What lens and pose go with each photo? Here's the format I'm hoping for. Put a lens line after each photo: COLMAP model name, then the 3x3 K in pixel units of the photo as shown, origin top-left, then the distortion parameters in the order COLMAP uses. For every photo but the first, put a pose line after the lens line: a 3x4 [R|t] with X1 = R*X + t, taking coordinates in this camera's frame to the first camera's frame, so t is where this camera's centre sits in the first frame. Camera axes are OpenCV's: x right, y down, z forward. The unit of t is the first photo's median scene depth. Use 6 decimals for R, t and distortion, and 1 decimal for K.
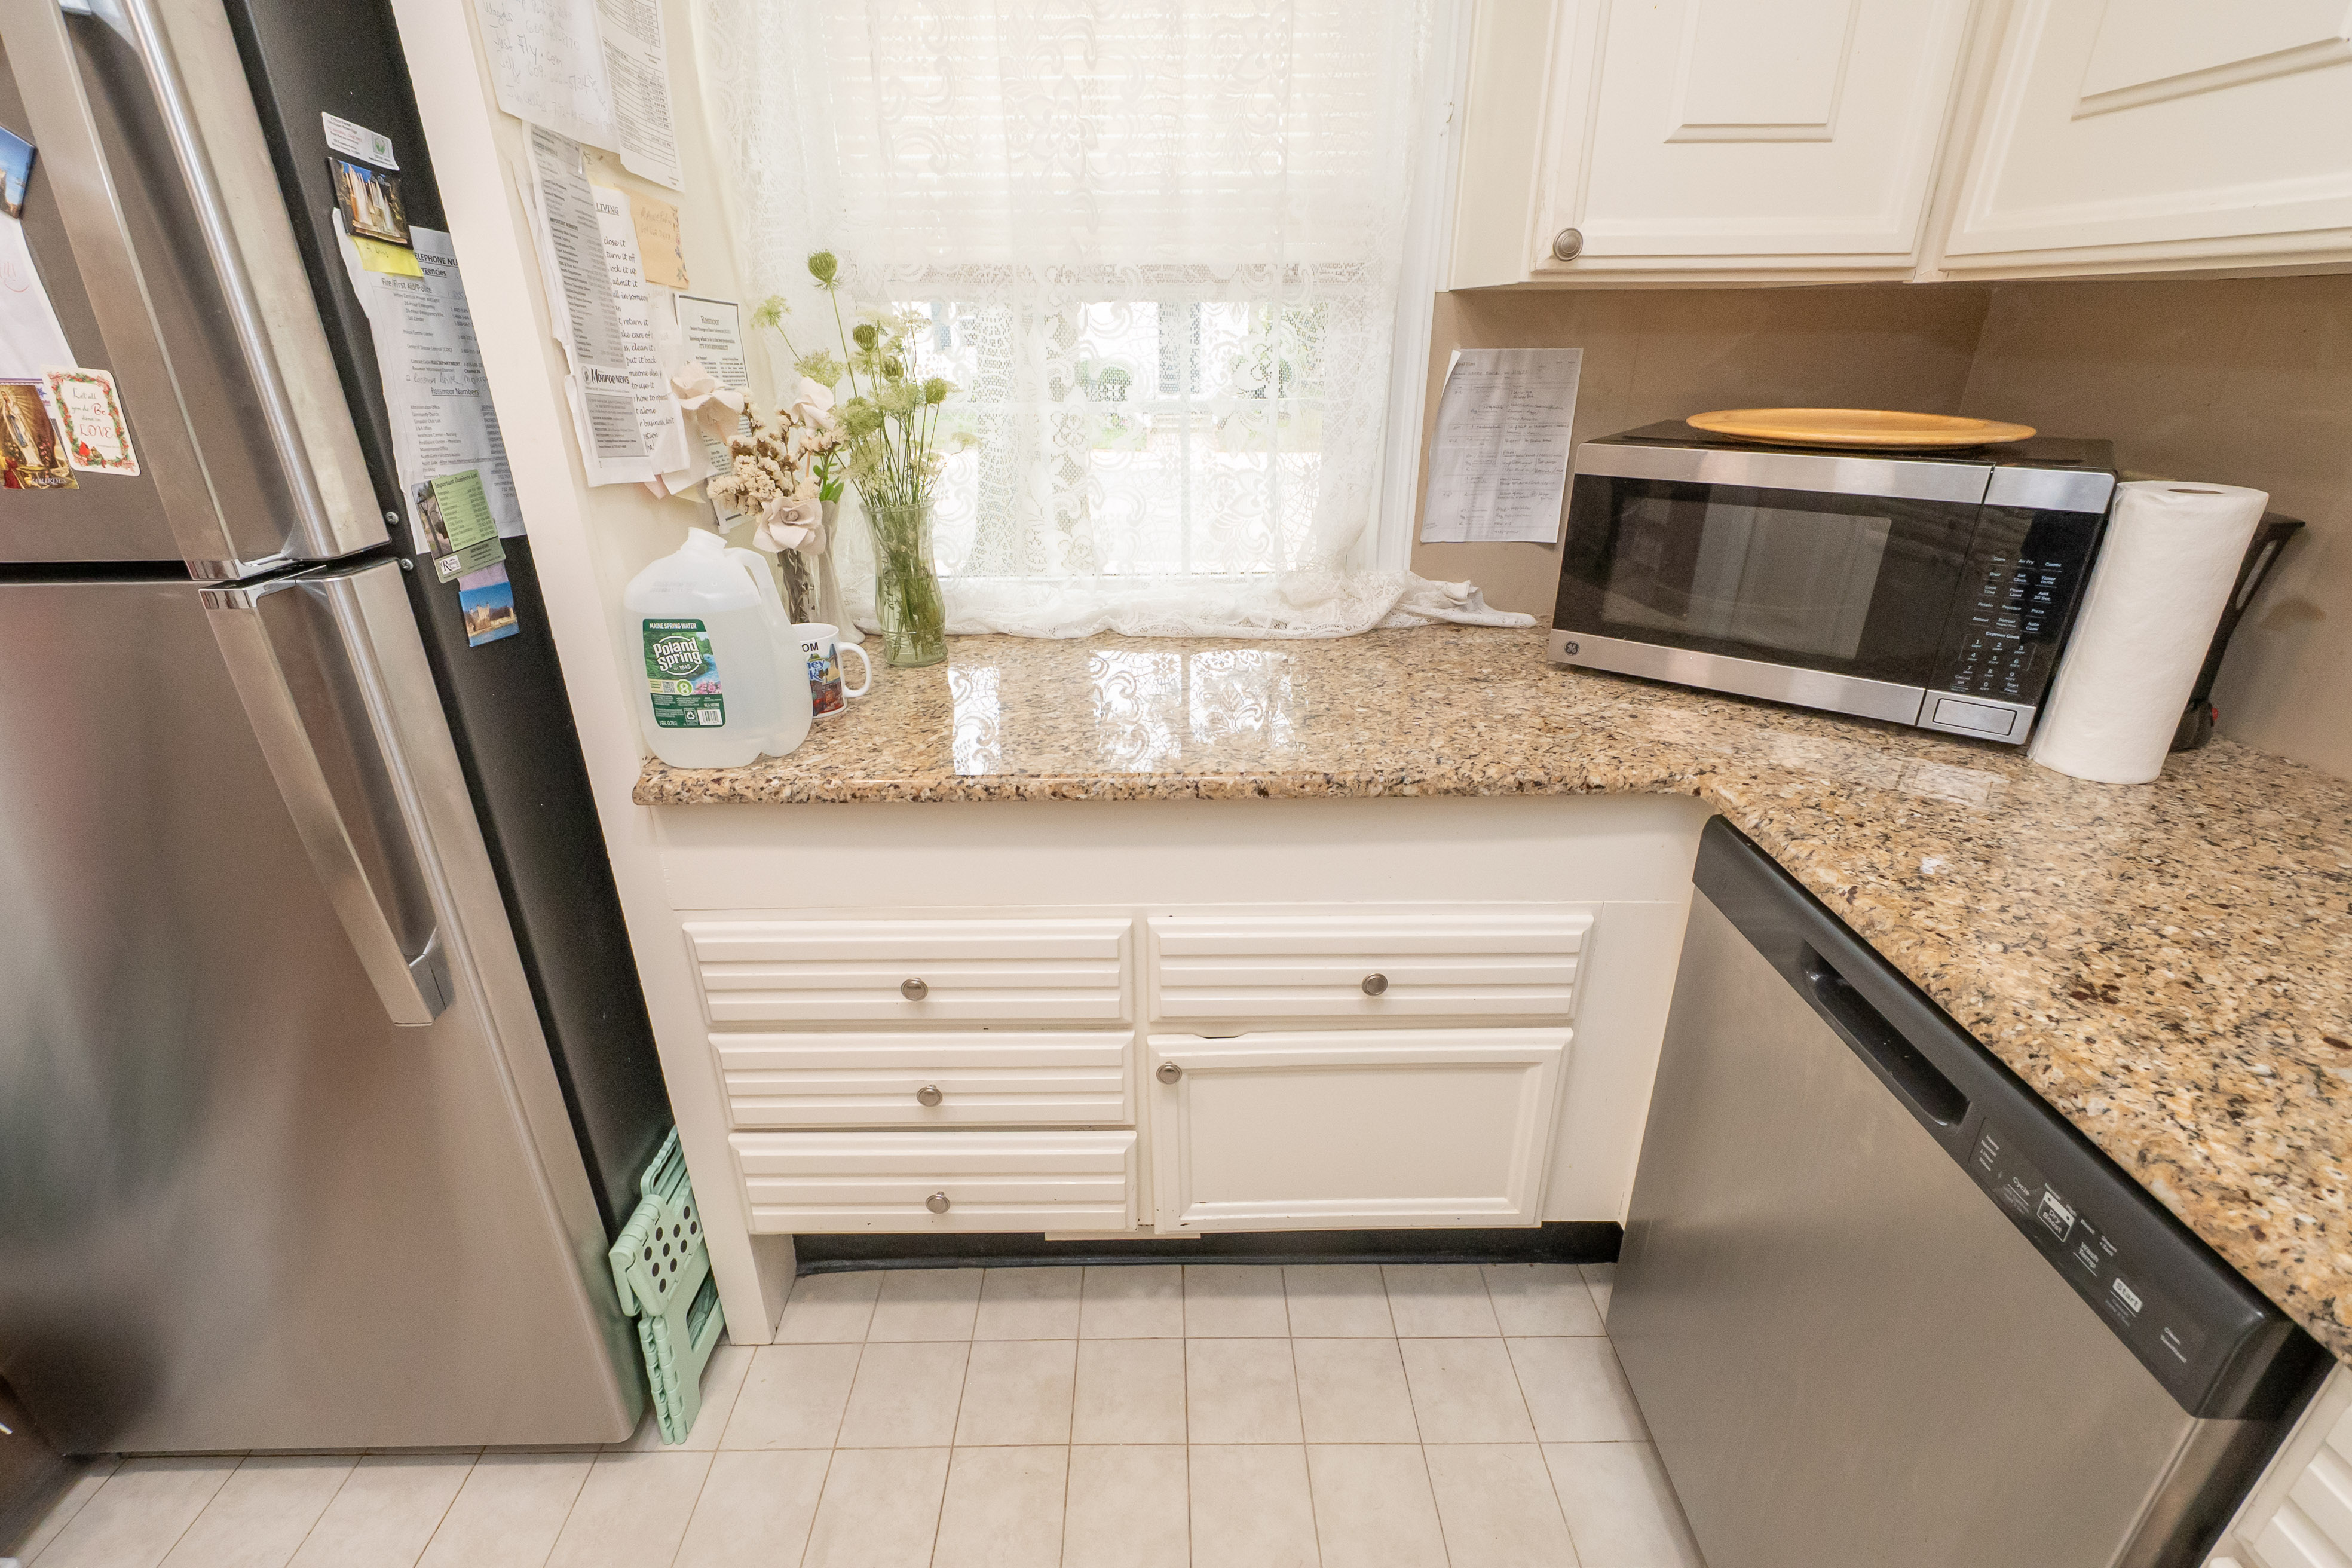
lens RADIAL K [[1036.9, 0, 1165.0], [0, 1036.9, 779.9], [0, 0, 1]] dist [0.007337, -0.008255]
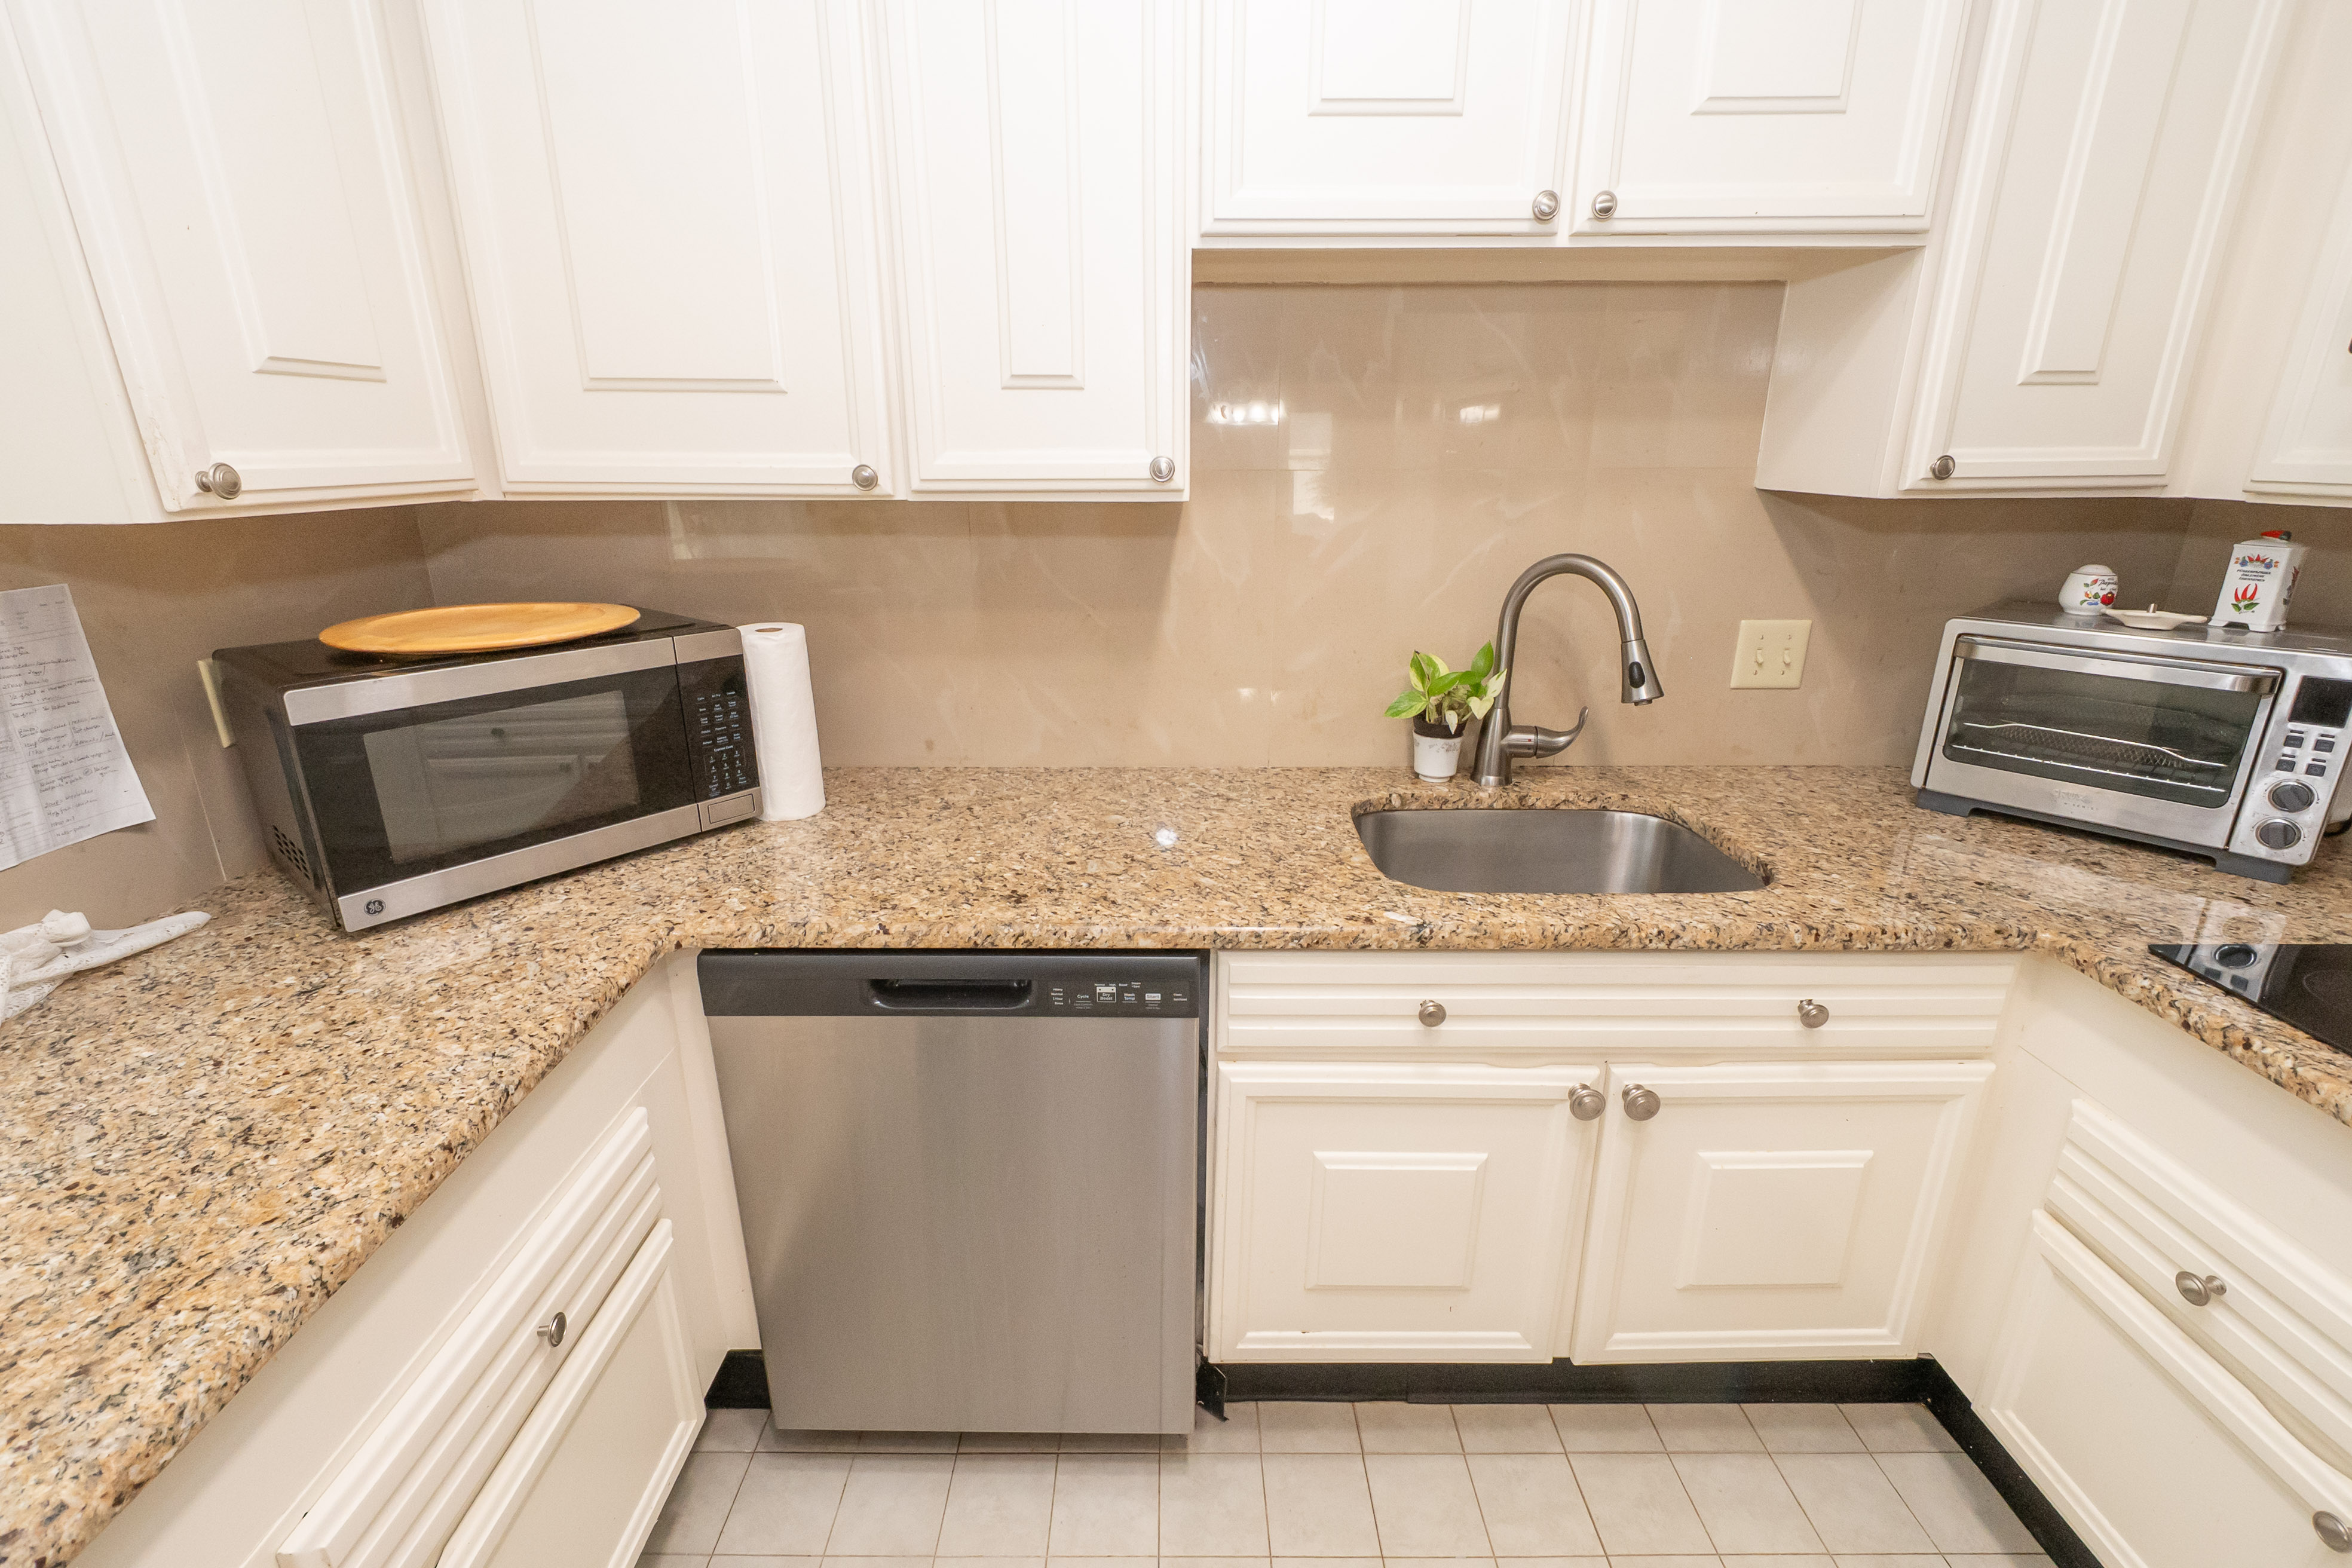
lens RADIAL K [[1031.6, 0, 1170.3], [0, 1031.6, 781.2], [0, 0, 1]] dist [0.008227, -0.005661]
pose [[0.006503, -0.301102, 0.953570, -0.493121], [0.403764, 0.873191, 0.272968, -0.232484], [-0.914840, 0.383242, 0.127253, 0.302102]]
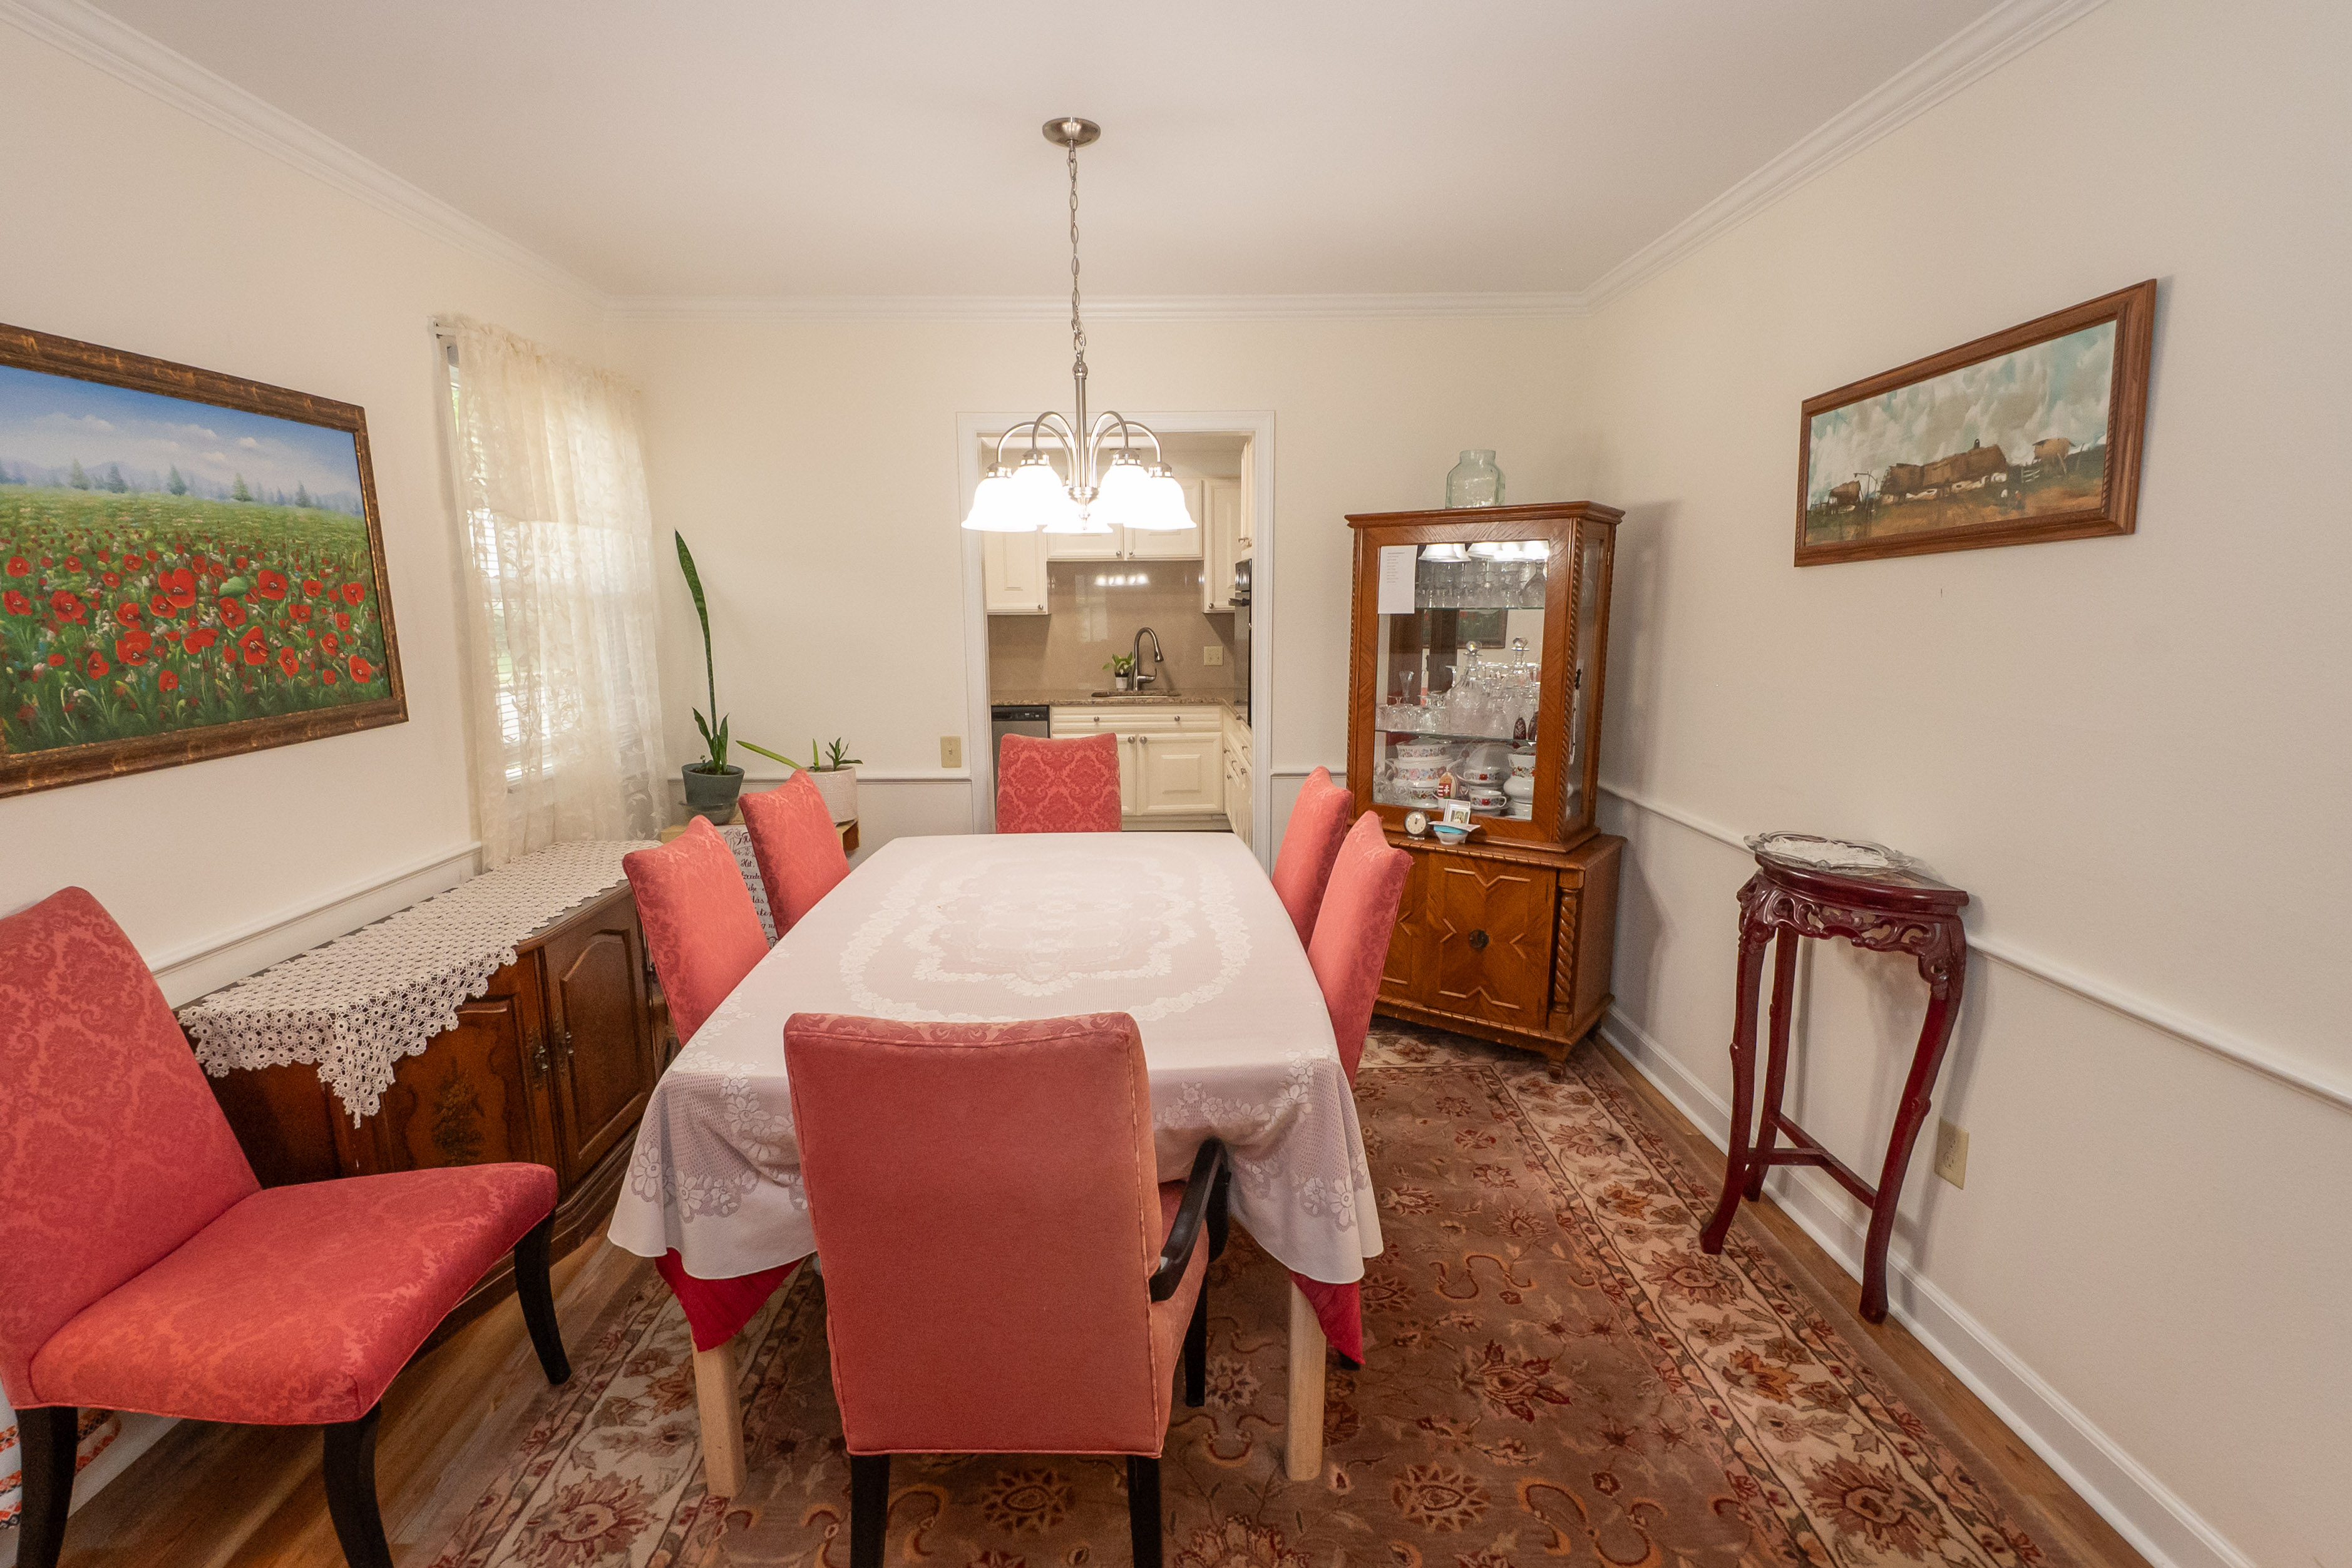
lens RADIAL K [[1090.7, 0, 1155.3], [0, 1090.7, 803.7], [0, 0, 1]] dist [0.003324, -0.009761]
pose [[-0.023927, -0.185706, 0.982314, -5.166341], [0.409196, 0.894695, 0.179108, -0.065968], [-0.912133, 0.406244, 0.054583, -0.133010]]
